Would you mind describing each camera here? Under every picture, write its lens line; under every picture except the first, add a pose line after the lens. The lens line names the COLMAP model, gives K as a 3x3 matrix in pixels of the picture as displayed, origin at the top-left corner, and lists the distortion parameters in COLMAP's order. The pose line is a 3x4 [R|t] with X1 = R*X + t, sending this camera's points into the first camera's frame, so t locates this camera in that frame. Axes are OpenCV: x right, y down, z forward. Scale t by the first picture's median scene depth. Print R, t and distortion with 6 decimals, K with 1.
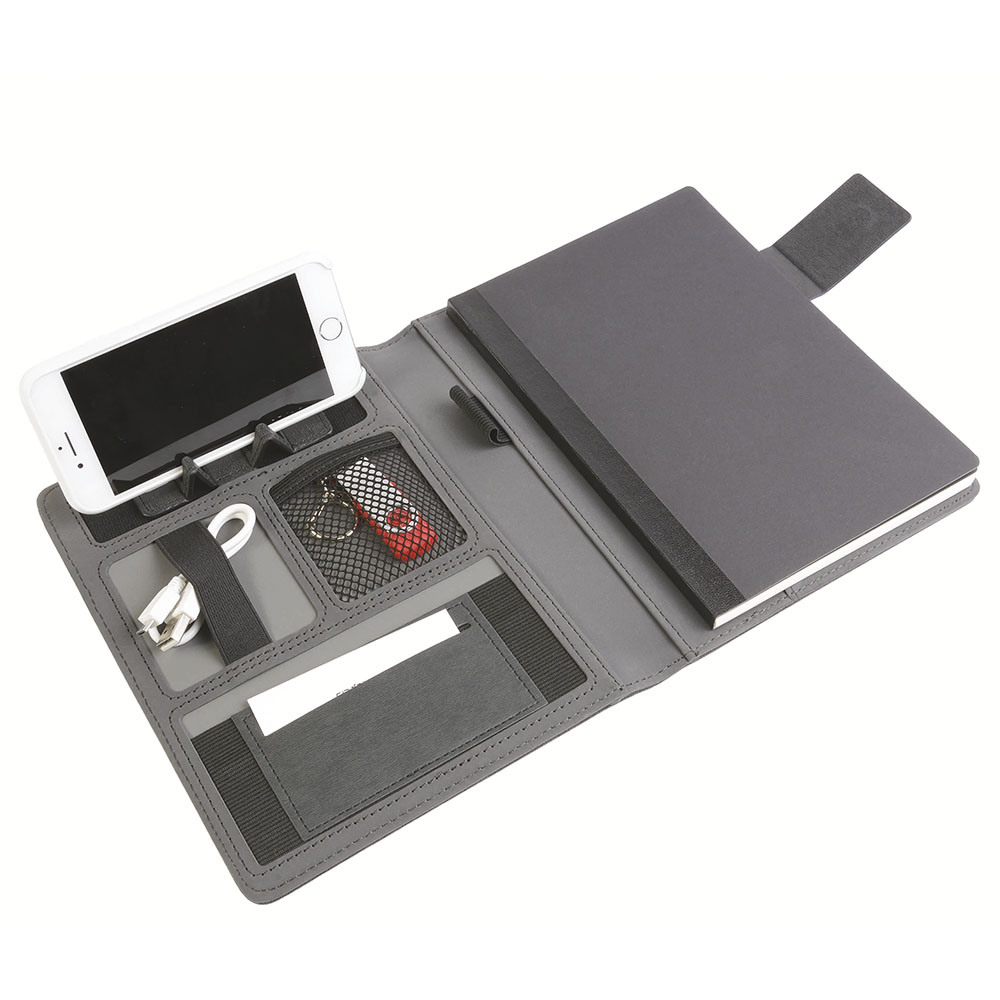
lens RADIAL K [[1432.8, 0, 500.0], [0, 1432.8, 500.0], [0, 0, 1]] dist [-0.000341, 0.014431]
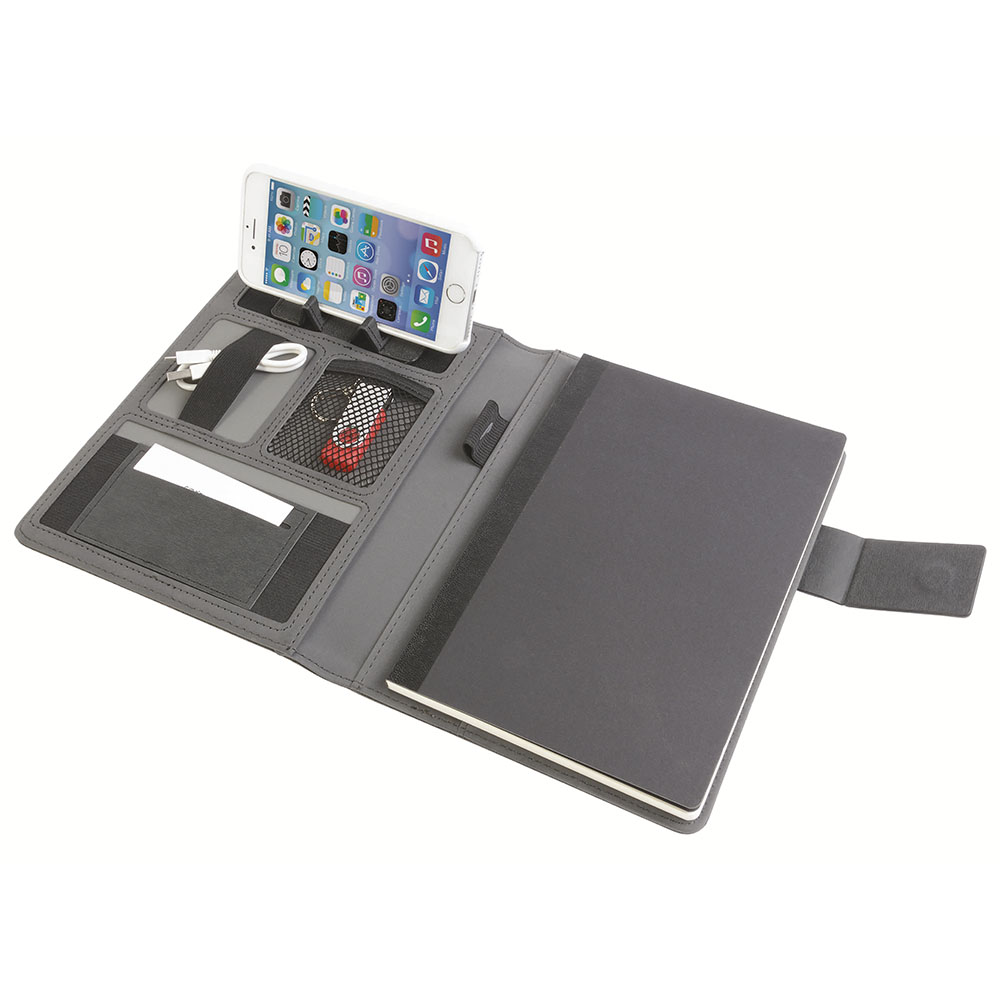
lens RADIAL K [[1254.7, 0, 500.0], [0, 1254.7, 500.0], [0, 0, 1]] dist [0.007835, 0.006228]
pose [[0.540150, 0.677749, -0.498893, 0.505792], [-0.665634, 0.706799, 0.239512, -0.258746], [0.514946, 0.202708, 0.832910, 0.192762]]
